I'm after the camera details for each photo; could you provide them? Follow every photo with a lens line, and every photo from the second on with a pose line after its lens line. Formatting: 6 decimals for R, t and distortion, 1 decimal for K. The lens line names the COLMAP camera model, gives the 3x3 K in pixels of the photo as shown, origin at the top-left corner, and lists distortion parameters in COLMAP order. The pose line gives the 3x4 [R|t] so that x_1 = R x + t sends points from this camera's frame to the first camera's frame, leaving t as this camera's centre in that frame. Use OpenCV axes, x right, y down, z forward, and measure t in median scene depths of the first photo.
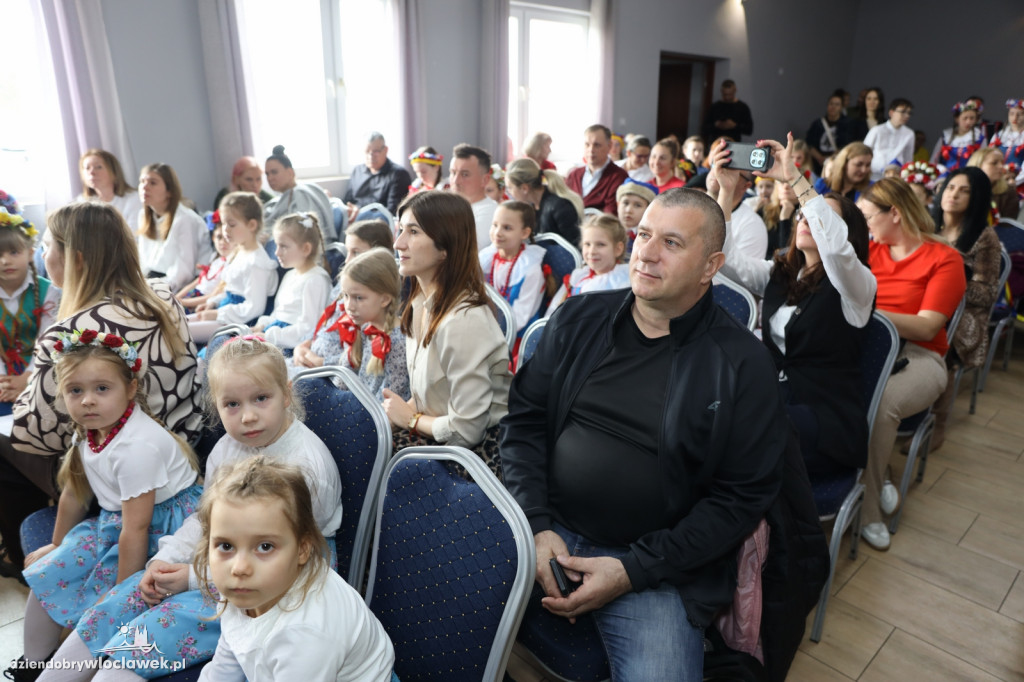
lens RADIAL K [[709.5, 0, 512.0], [0, 709.5, 341.0], [0, 0, 1]] dist [-0.075340, 0.071676]
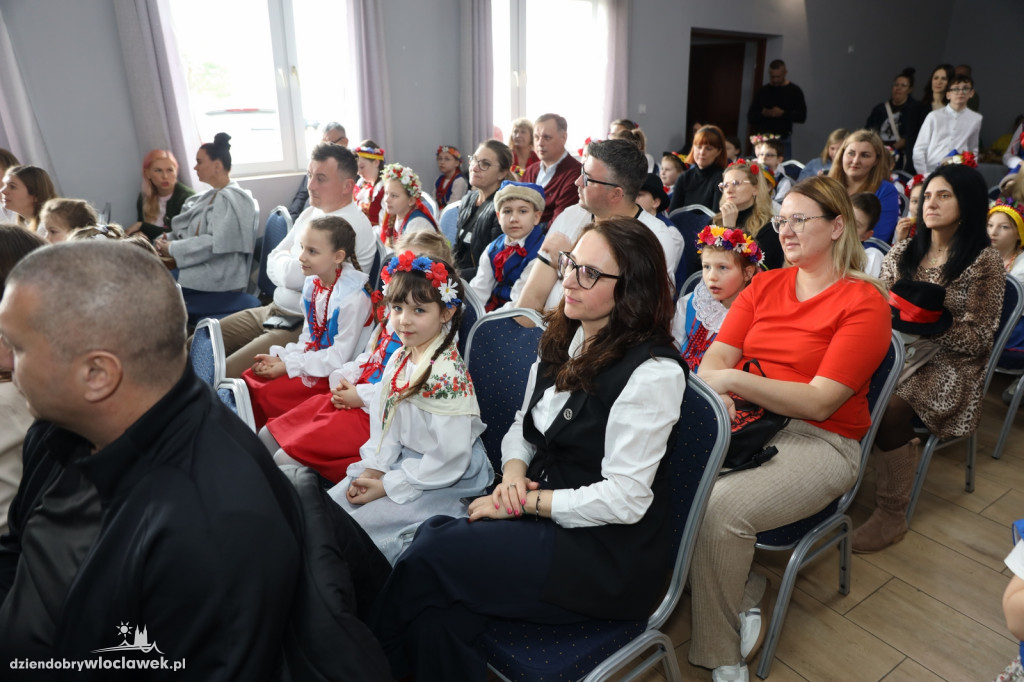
lens RADIAL K [[712.5, 0, 512.0], [0, 712.5, 341.0], [0, 0, 1]] dist [-0.105635, 0.106334]
pose [[0.988453, 0.038003, -0.146688, 0.205788], [-0.035312, 0.999158, 0.020907, -0.044504], [0.147359, -0.015486, 0.988962, 0.133922]]
